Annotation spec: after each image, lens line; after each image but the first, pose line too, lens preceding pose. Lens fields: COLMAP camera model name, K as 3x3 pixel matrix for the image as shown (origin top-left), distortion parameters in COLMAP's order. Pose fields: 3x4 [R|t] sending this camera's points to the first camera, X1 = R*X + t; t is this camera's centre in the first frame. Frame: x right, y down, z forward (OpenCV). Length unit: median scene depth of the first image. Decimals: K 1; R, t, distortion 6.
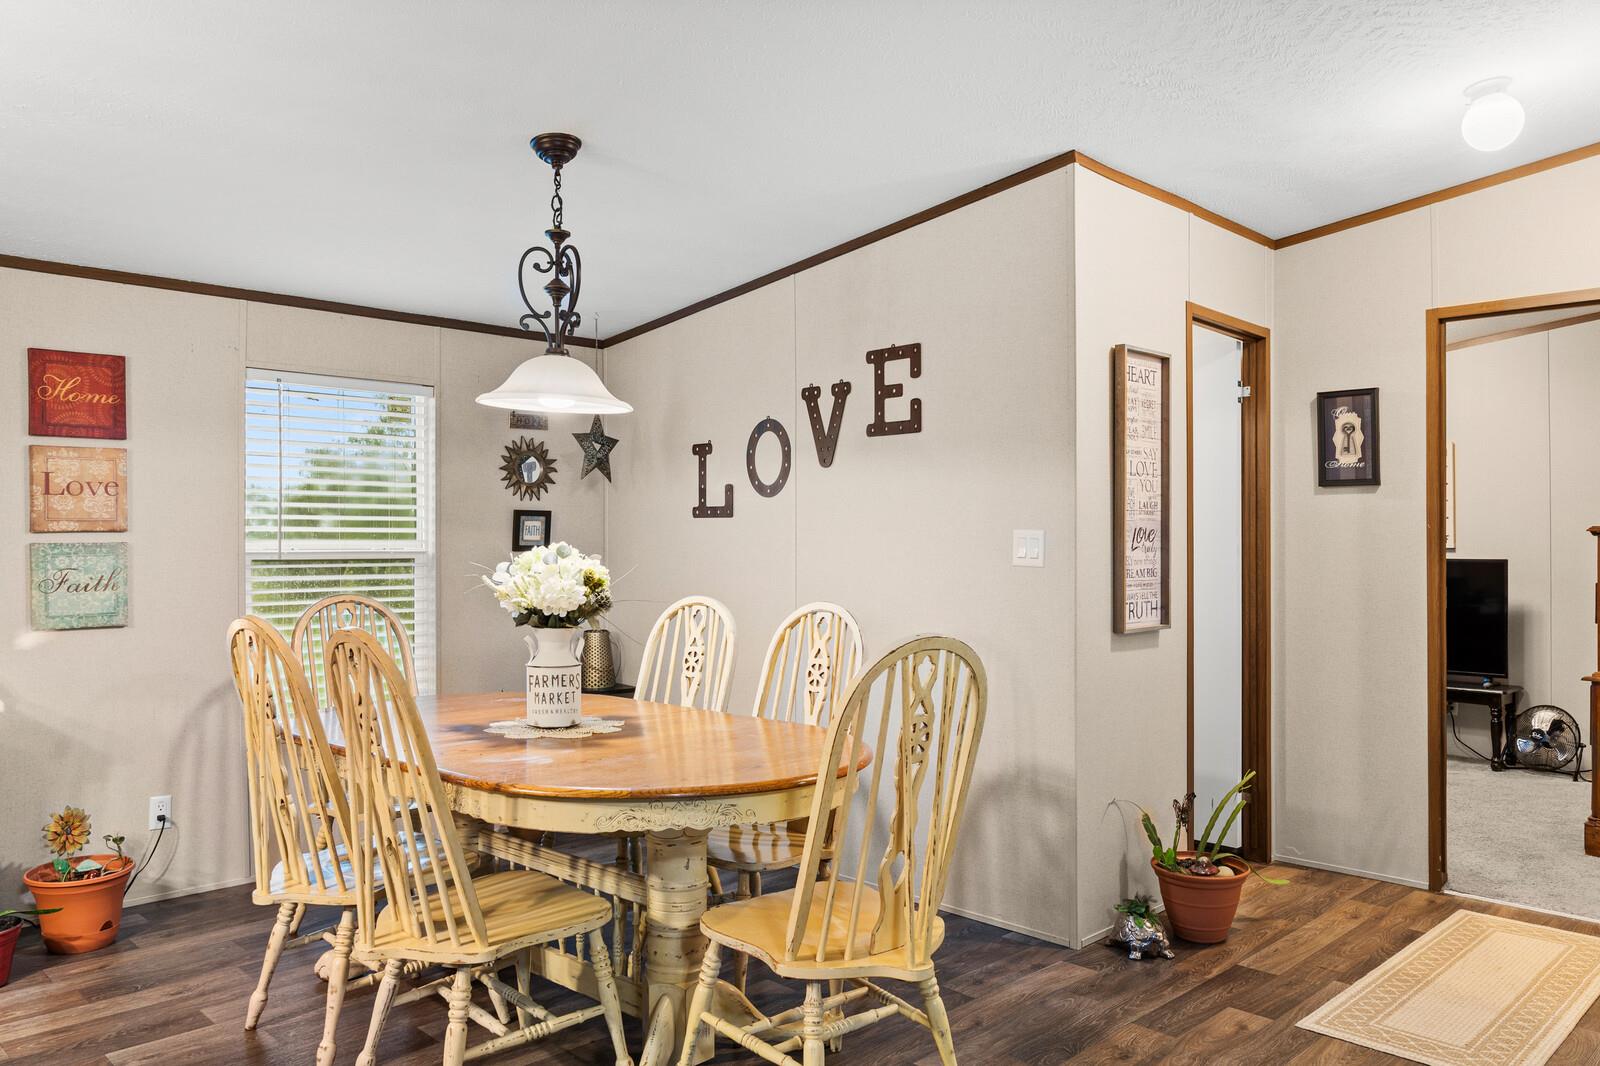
lens RADIAL K [[1181.4, 0, 800.0], [0, 1181.4, 533.0], [0, 0, 1]] dist [-0.001912, -0.003888]
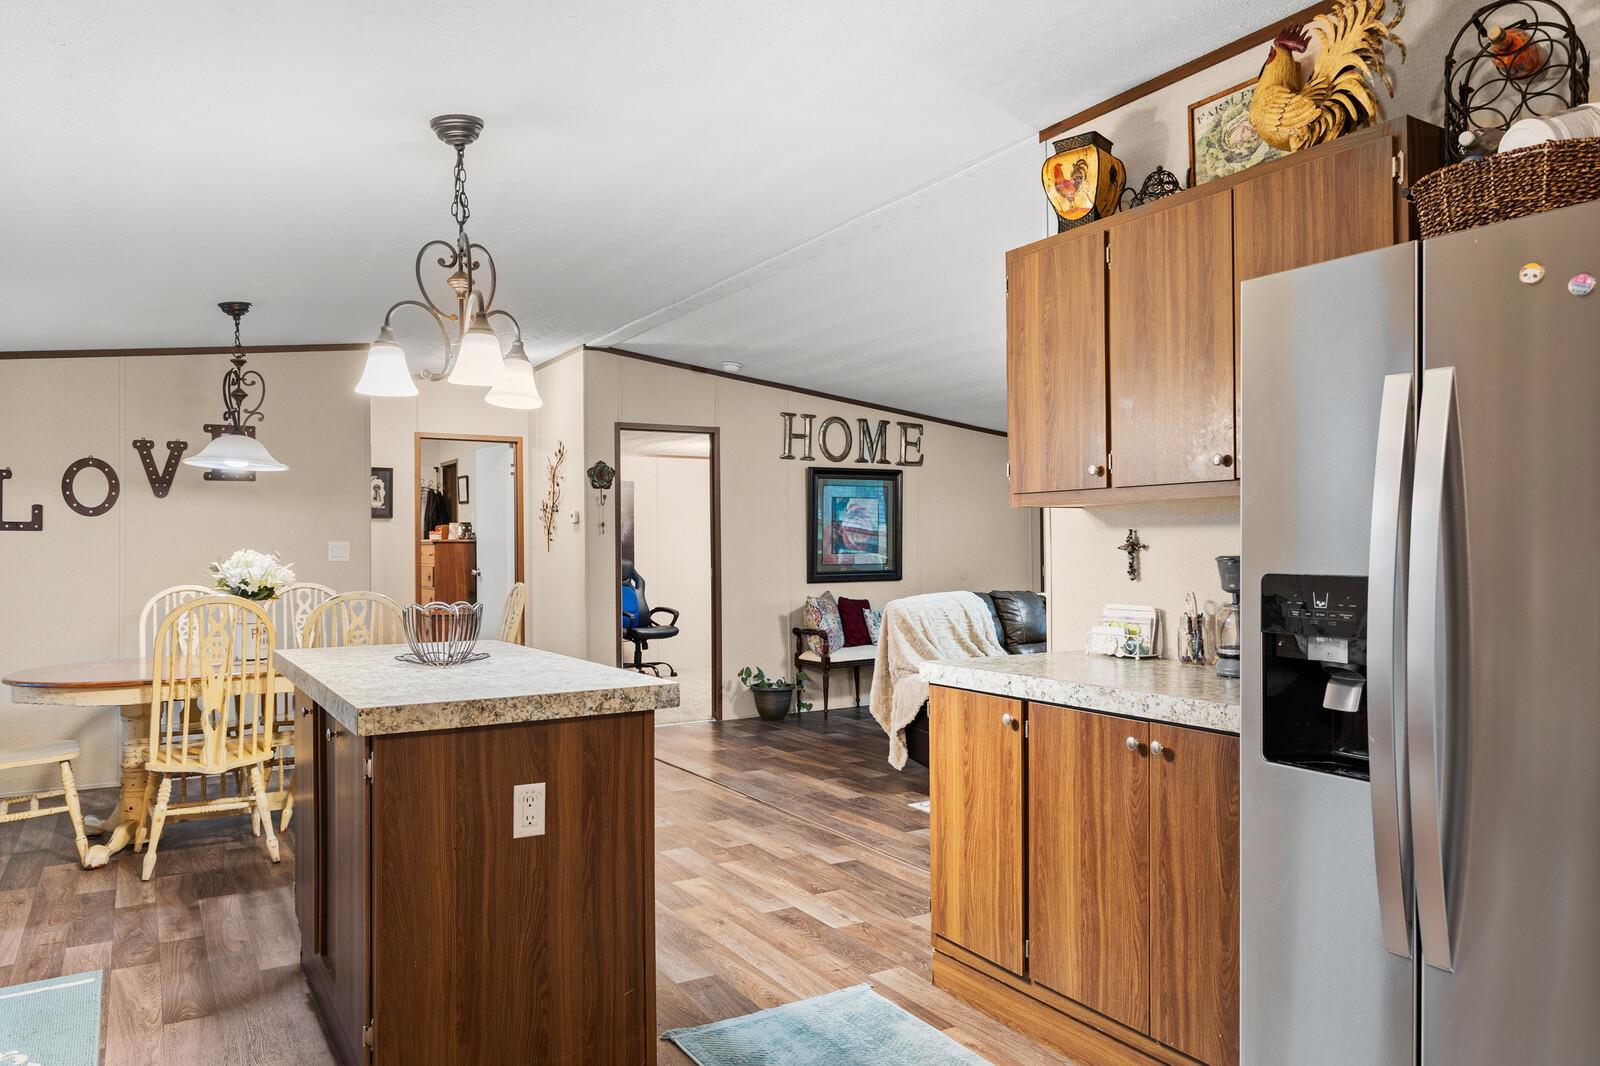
lens RADIAL K [[1108.3, 0, 814.7], [0, 1108.3, 522.3], [0, 0, 1]] dist [-0.000286, -0.000240]
pose [[0.225544, 0.016649, 0.974091, -1.173046], [-0.002660, 0.999861, -0.016473, -0.005413], [-0.974229, 0.001125, 0.225557, -0.092511]]
